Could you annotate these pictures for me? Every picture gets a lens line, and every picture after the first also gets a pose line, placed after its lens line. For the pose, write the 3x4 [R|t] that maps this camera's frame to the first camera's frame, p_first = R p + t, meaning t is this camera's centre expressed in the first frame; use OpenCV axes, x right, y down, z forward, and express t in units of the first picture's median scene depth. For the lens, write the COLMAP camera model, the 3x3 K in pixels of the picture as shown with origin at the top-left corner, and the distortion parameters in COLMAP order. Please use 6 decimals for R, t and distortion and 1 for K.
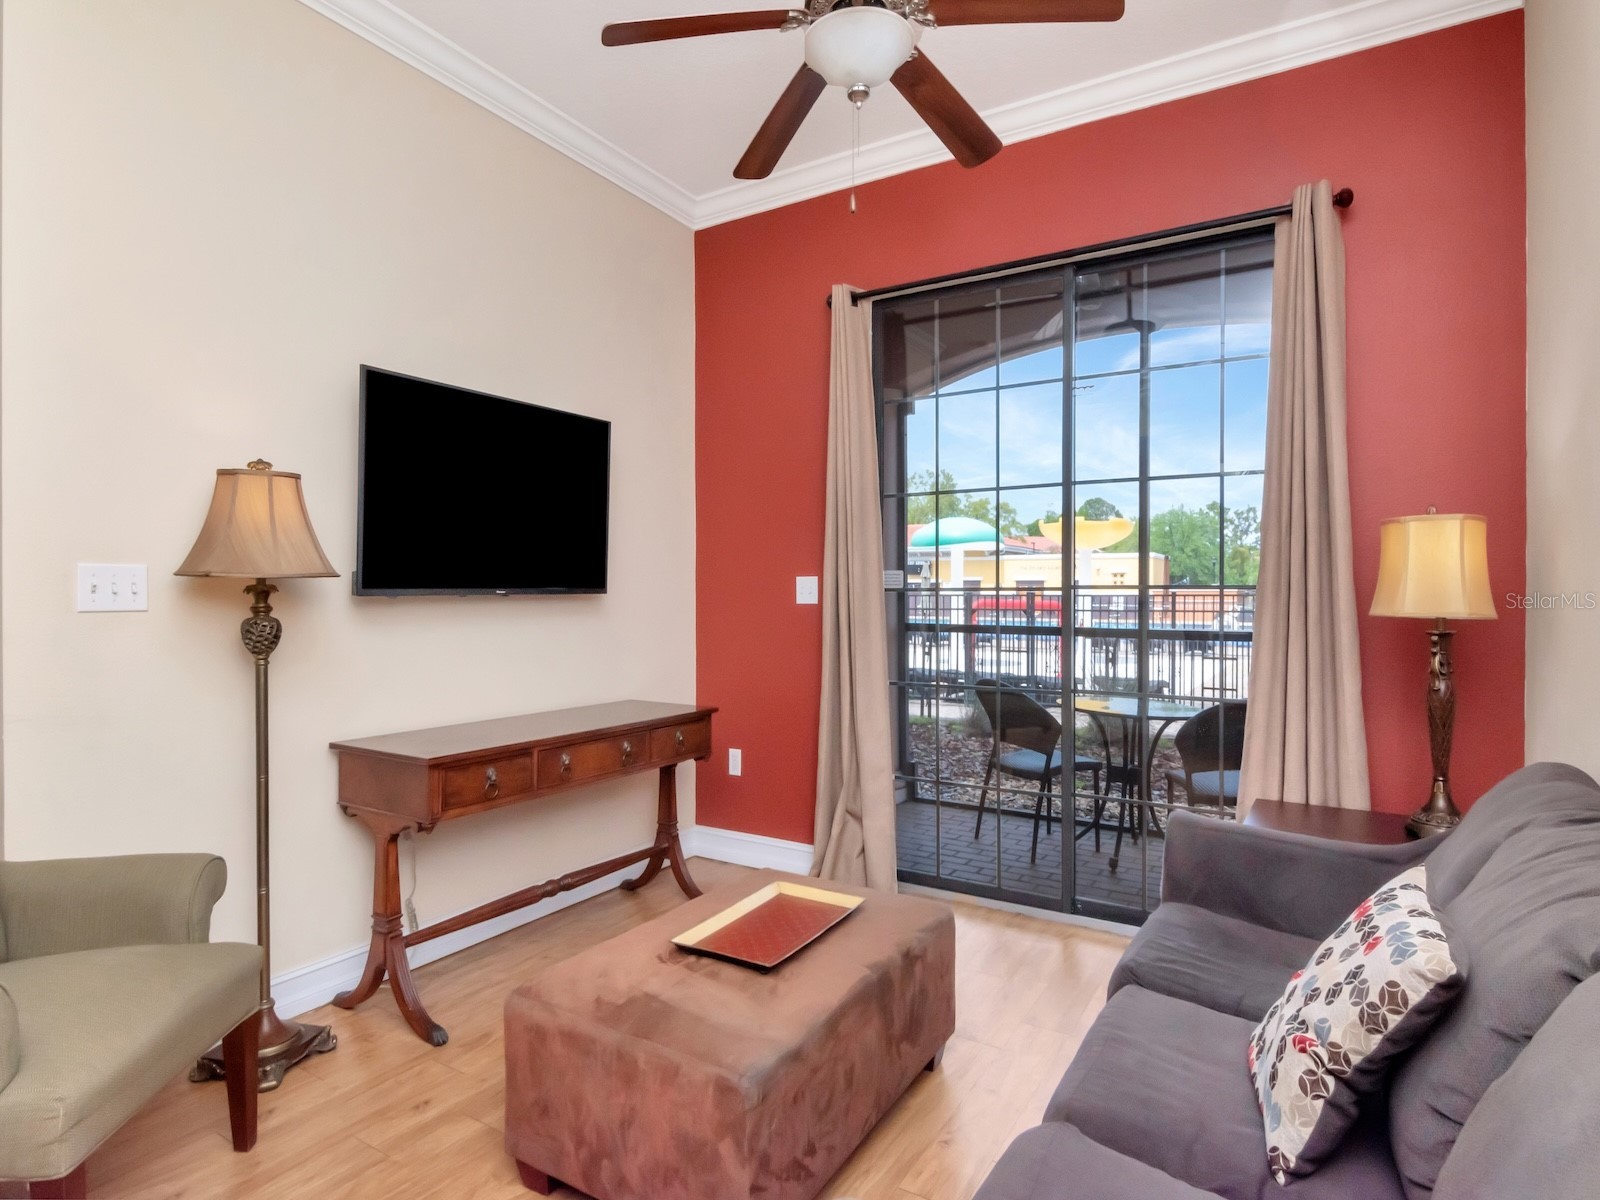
lens RADIAL K [[871.2, 0, 800.0], [0, 871.2, 600.0], [0, 0, 1]] dist [-0.023545, -0.001633]
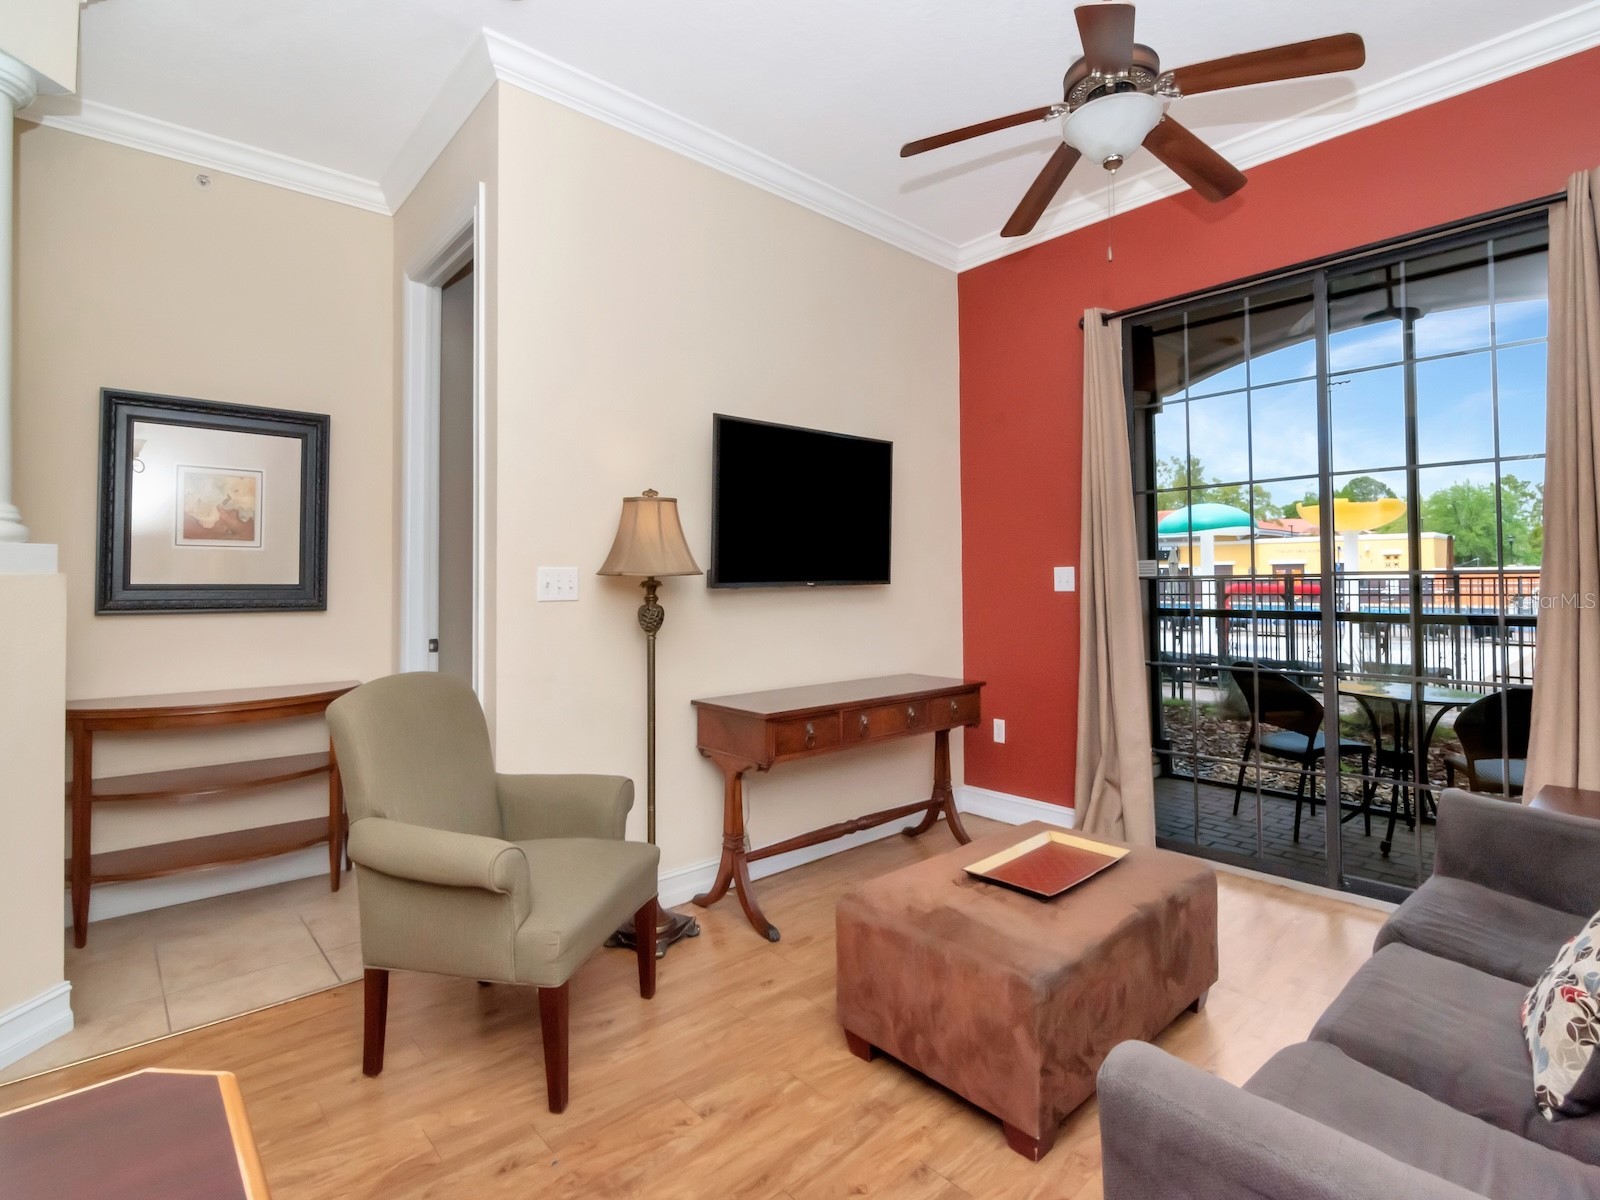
lens RADIAL K [[785.7, 0, 818.5], [0, 785.7, 565.7], [0, 0, 1]] dist [-0.016055, -0.000189]
pose [[0.960202, -0.015737, -0.278862, -0.023142], [0.008079, 0.999559, -0.028589, -0.003646], [0.279189, 0.025198, 0.959905, -0.098398]]
